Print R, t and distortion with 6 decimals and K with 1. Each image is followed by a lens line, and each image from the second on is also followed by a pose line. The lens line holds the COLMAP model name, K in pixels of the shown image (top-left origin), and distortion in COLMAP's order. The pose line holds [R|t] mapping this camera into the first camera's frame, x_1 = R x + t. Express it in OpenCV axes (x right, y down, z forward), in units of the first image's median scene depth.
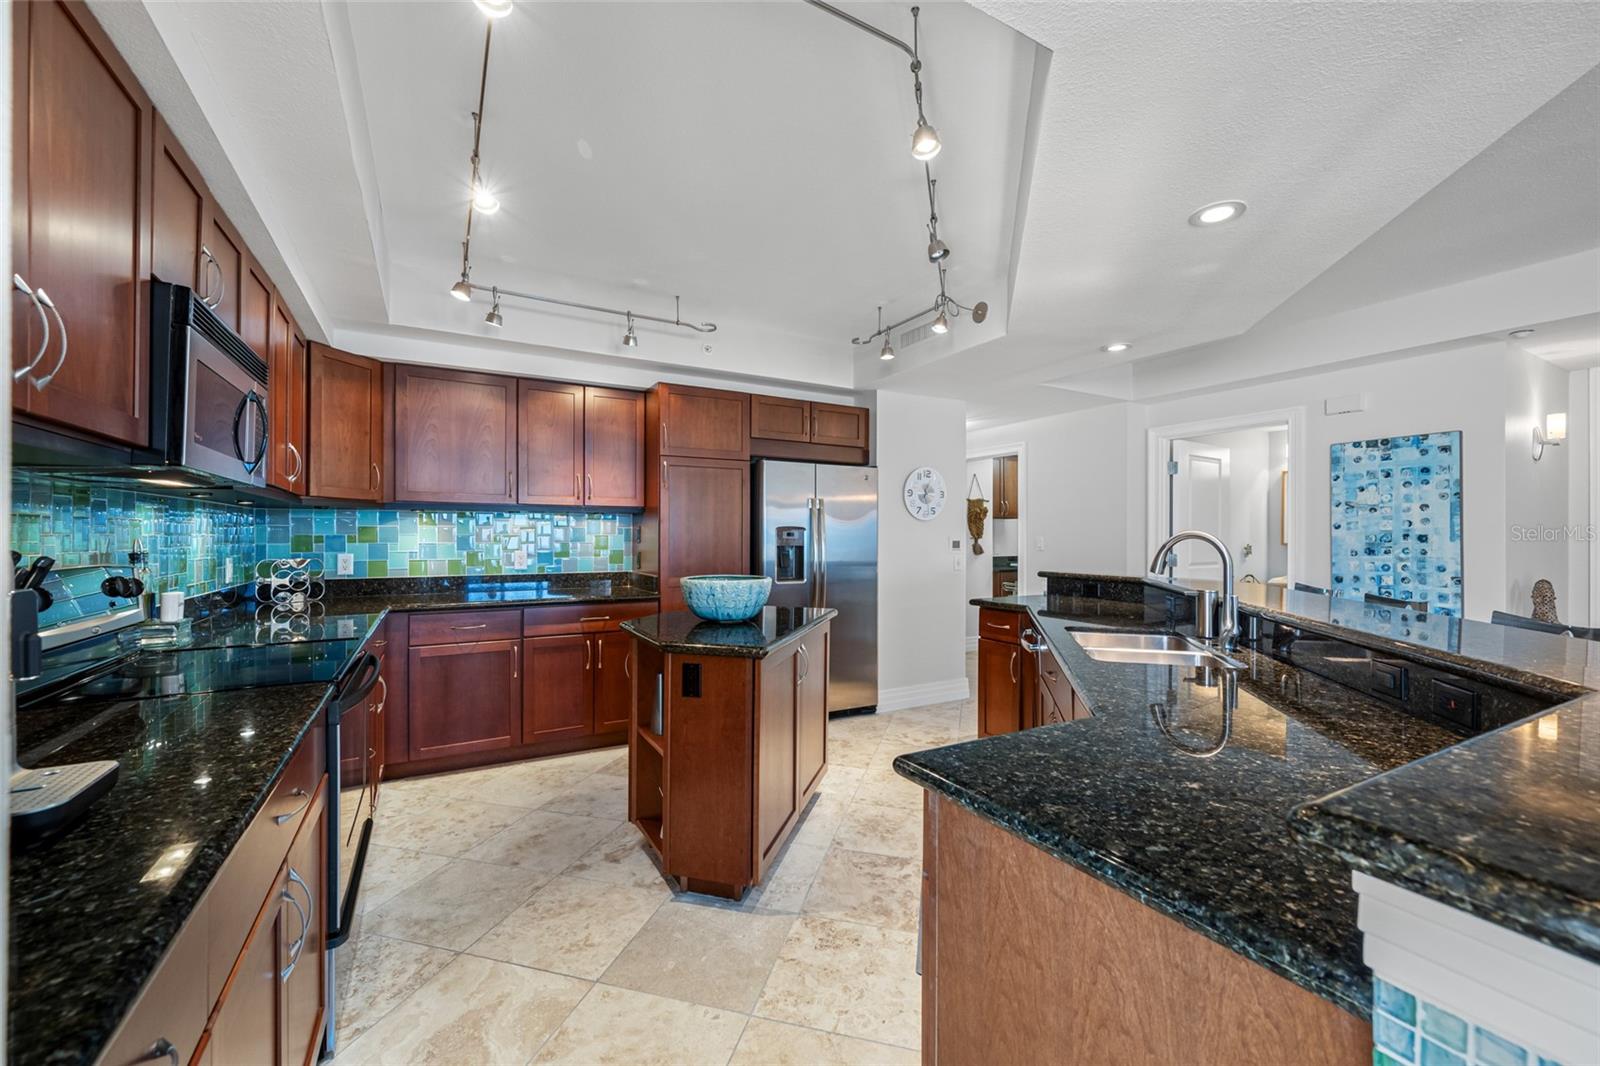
lens RADIAL K [[645.1, 0, 805.3], [0, 645.1, 533.4], [0, 0, 1]] dist [0.001276, 0.000173]
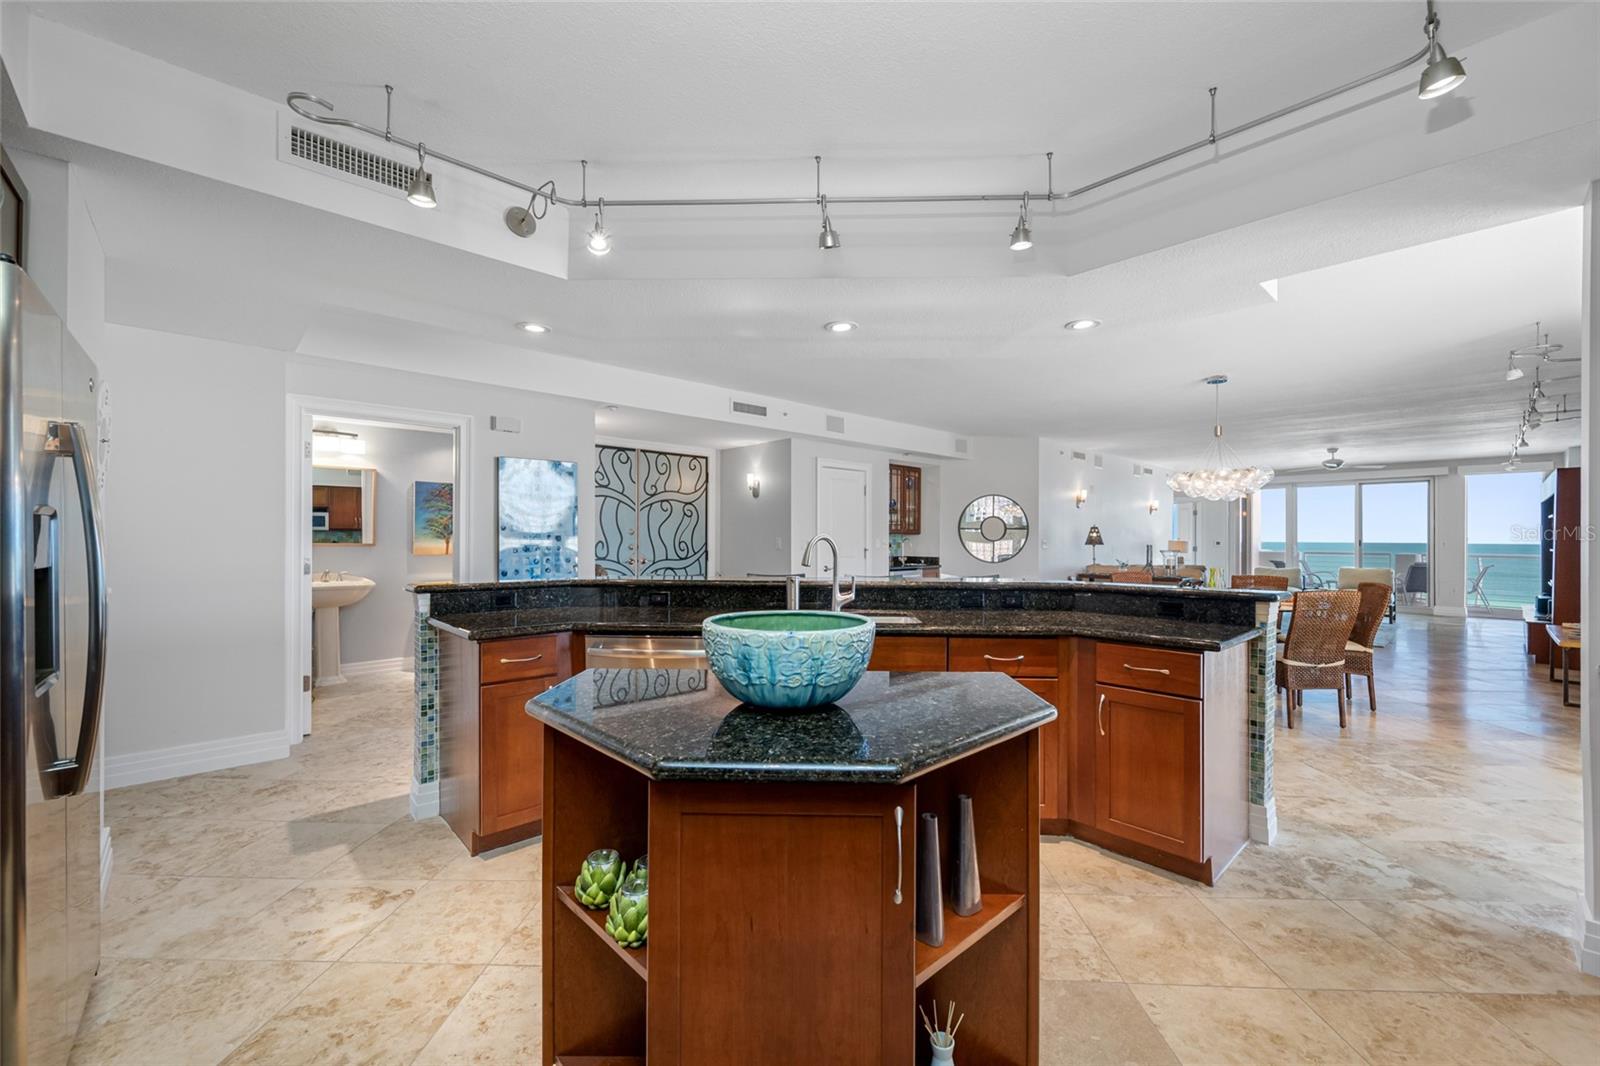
lens RADIAL K [[637.1, 0, 801.2], [0, 637.1, 535.4], [0, 0, 1]] dist [-0.001459, -0.000180]
pose [[-0.231246, 0.001725, 0.972894, -0.439541], [-0.006441, 0.999974, -0.003304, 0.002692], [-0.972874, -0.007030, -0.231228, 0.785352]]
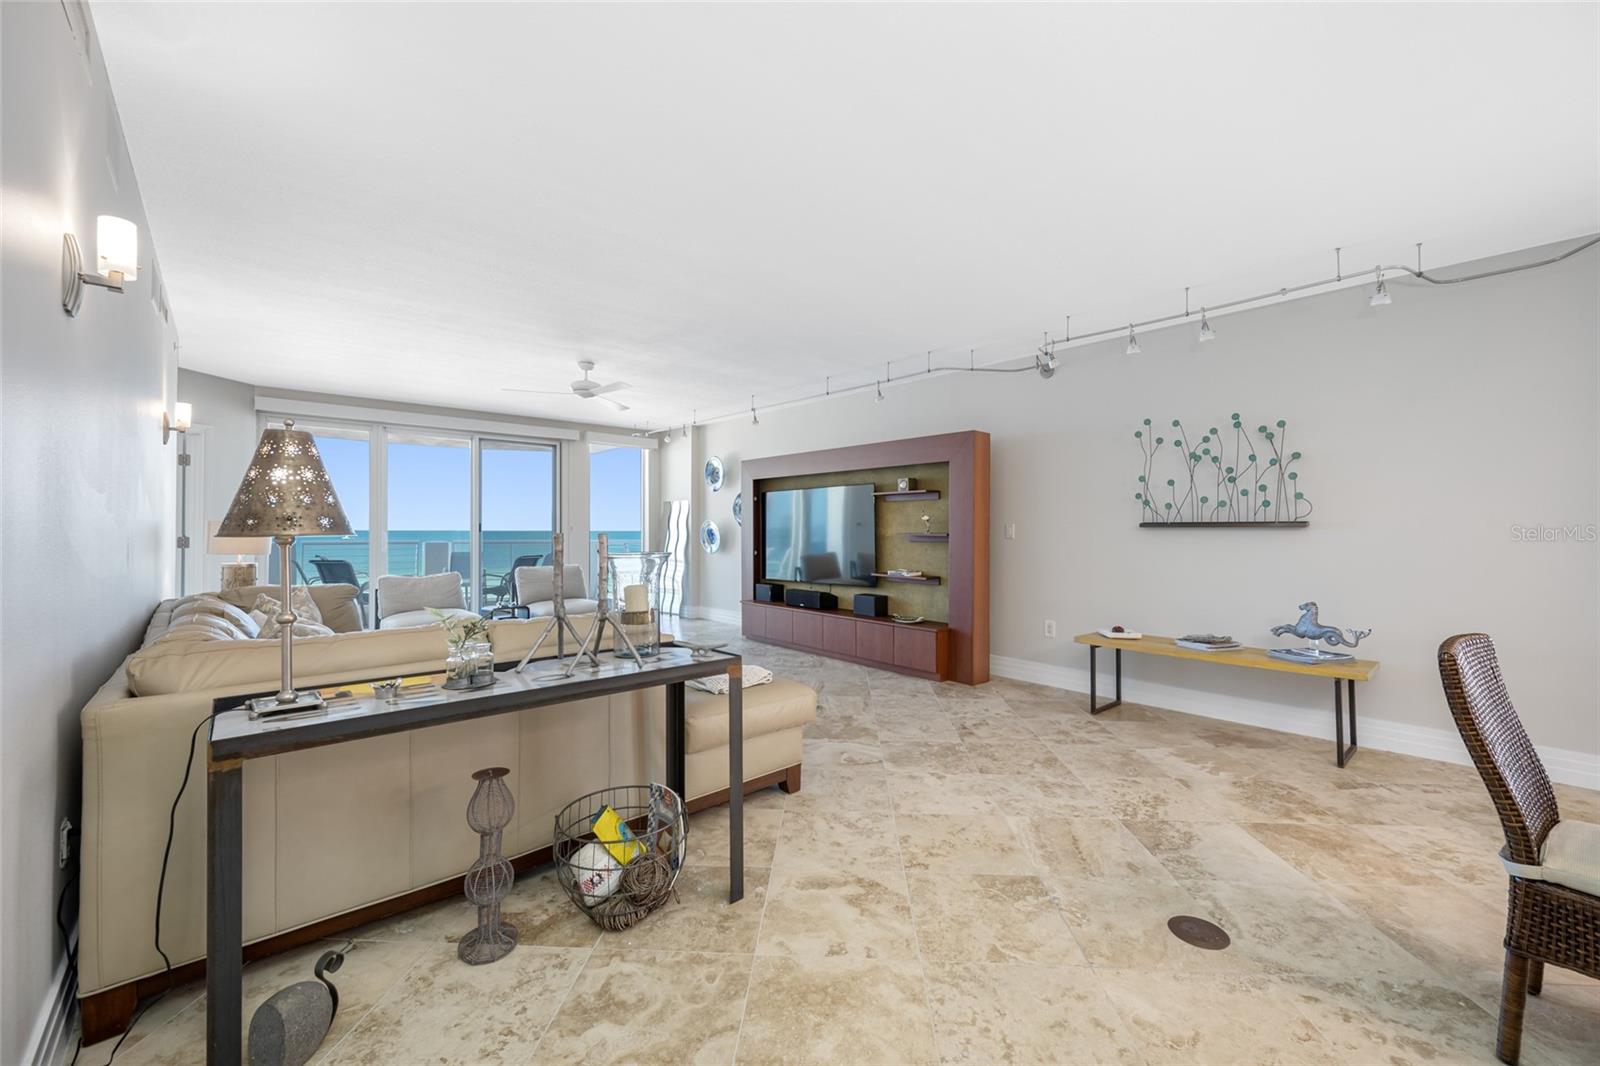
lens RADIAL K [[633.5, 0, 810.3], [0, 633.5, 534.4], [0, 0, 1]] dist [-0.000508, 0.000357]
pose [[-0.976712, -0.004255, -0.214510, 1.300160], [-0.005134, 0.999981, 0.003541, 0.017618], [0.214491, 0.004560, -0.976715, -0.320096]]
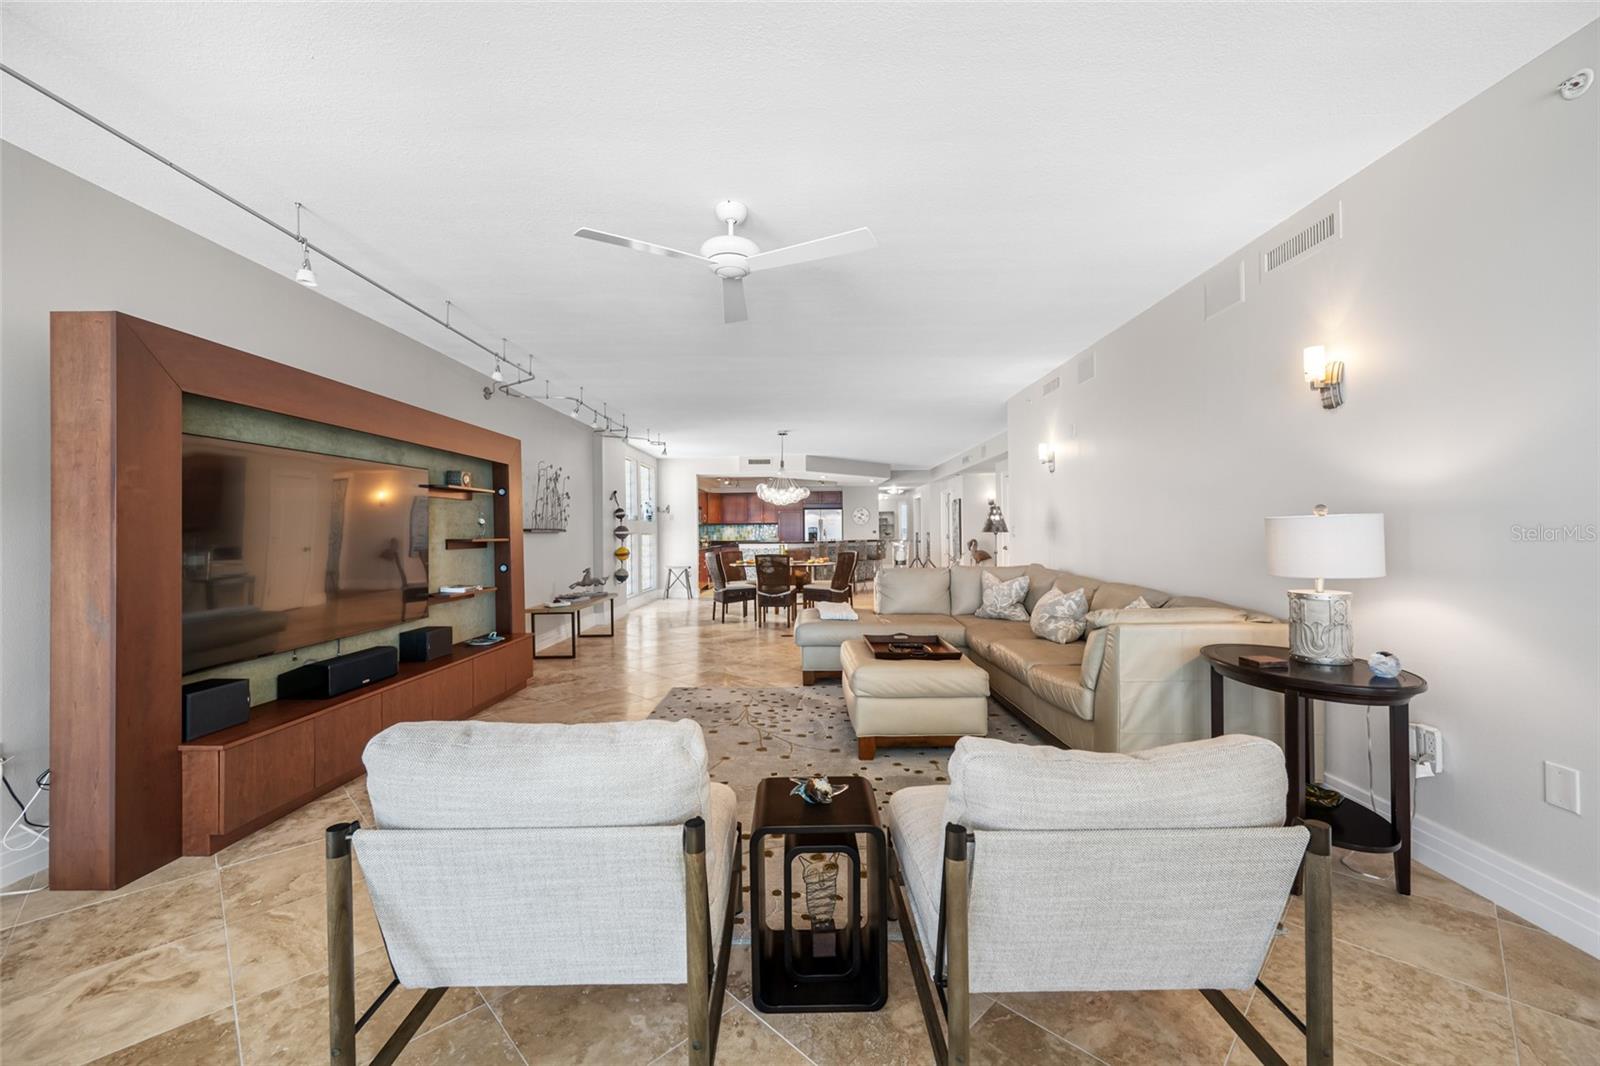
lens RADIAL K [[637.1, 0, 801.2], [0, 637.1, 535.4], [0, 0, 1]] dist [-0.001459, -0.000180]
pose [[0.864781, -0.008151, -0.502084, 1.898069], [0.012563, 0.999906, 0.005406, 0.015267], [0.501993, -0.010983, 0.864802, -2.360851]]
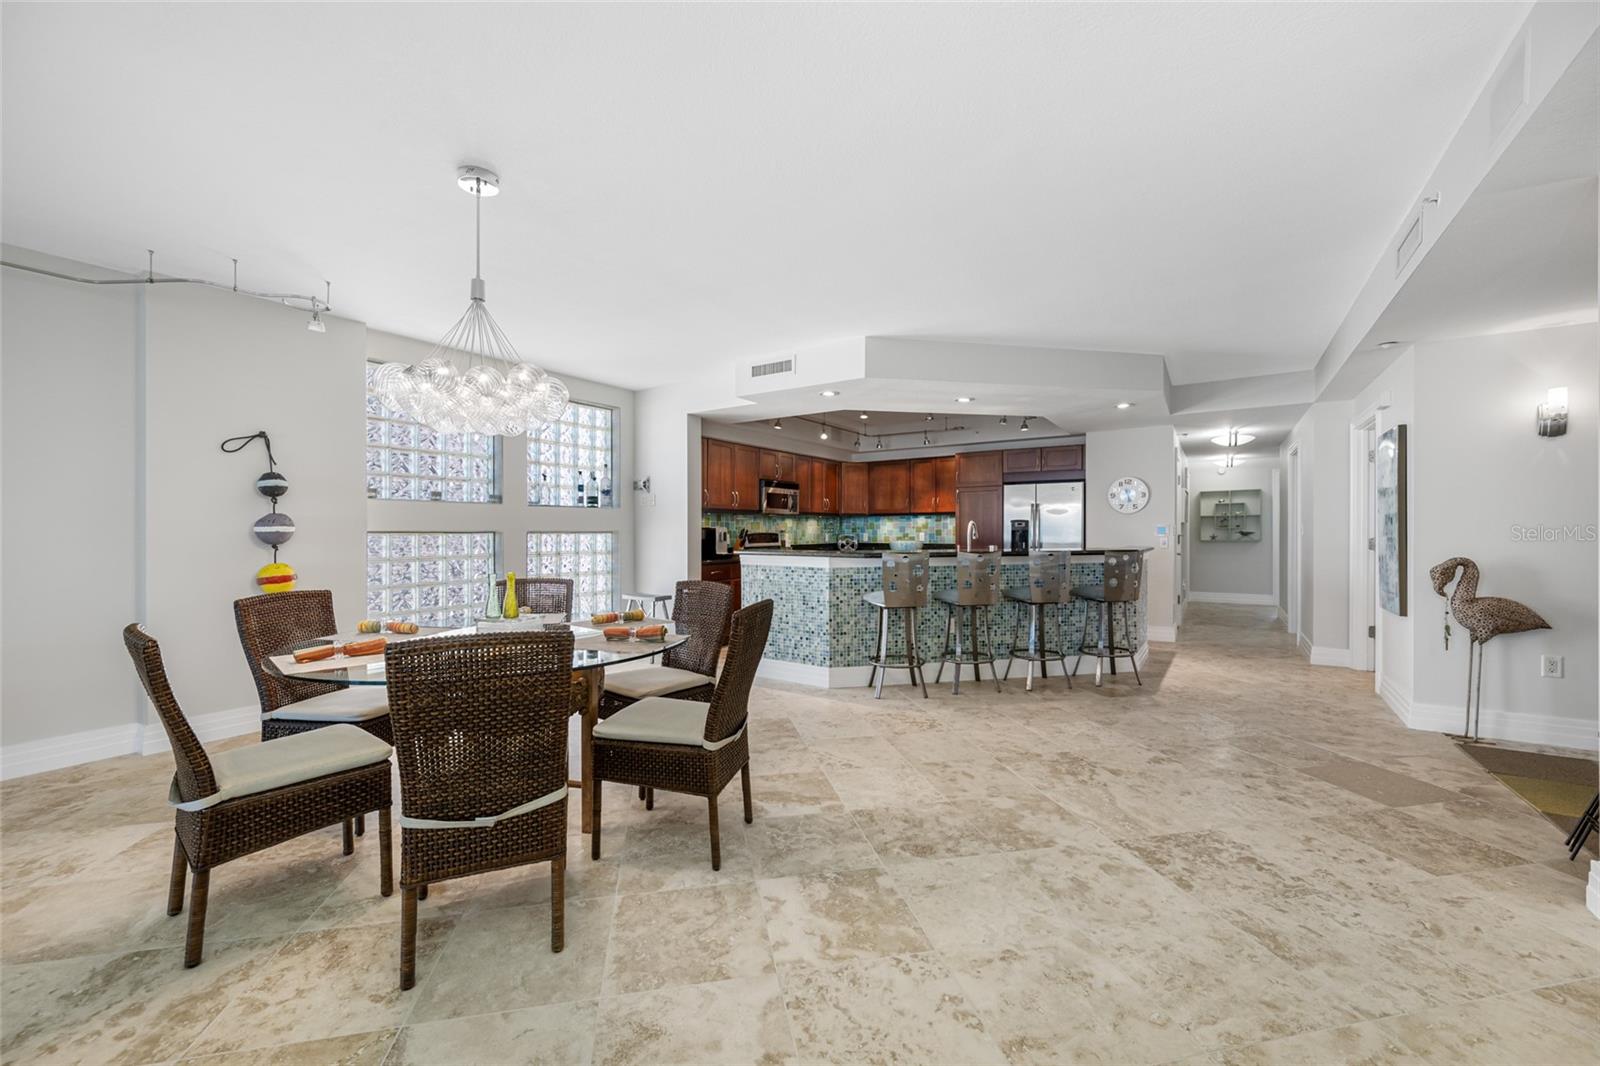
lens RADIAL K [[631.5, 0, 798.6], [0, 631.5, 540.5], [0, 0, 1]] dist [0.001109, -0.000077]
pose [[0.451120, 0.011267, -0.892392, 1.418629], [0.007064, 0.999844, 0.016194, 0.015884], [0.892435, -0.013610, 0.450970, -0.405948]]
